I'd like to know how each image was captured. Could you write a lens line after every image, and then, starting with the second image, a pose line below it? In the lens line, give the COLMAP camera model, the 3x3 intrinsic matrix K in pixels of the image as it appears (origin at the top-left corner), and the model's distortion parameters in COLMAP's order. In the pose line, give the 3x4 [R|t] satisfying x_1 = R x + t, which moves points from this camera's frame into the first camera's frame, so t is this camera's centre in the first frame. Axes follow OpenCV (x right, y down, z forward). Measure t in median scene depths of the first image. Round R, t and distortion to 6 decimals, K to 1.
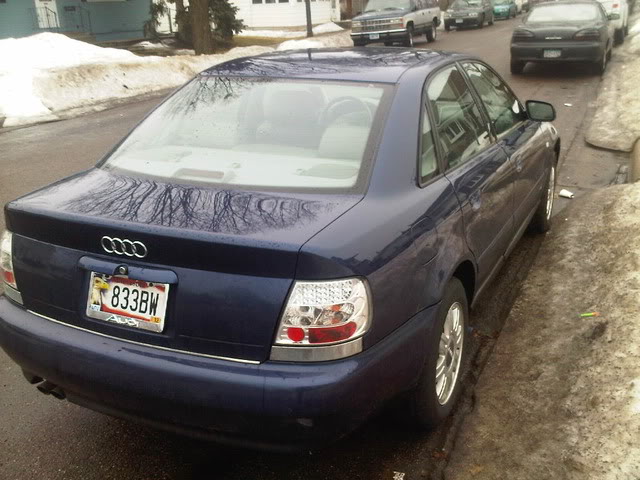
lens RADIAL K [[689.8, 0, 320.0], [0, 689.8, 240.0], [0, 0, 1]] dist [-0.006690, -0.012341]
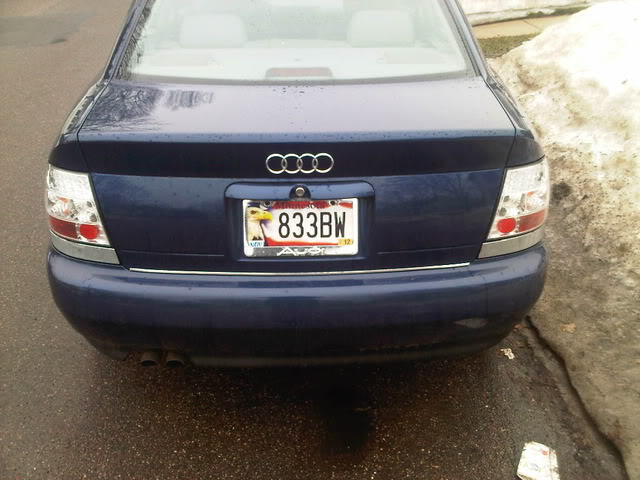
lens RADIAL K [[689.8, 0, 320.0], [0, 689.8, 240.0], [0, 0, 1]] dist [-0.006690, -0.012341]
pose [[0.893869, -0.187742, 0.407125, -0.612268], [0.134625, 0.978589, 0.155690, -0.025517], [-0.427637, -0.084357, 0.900006, 0.231629]]
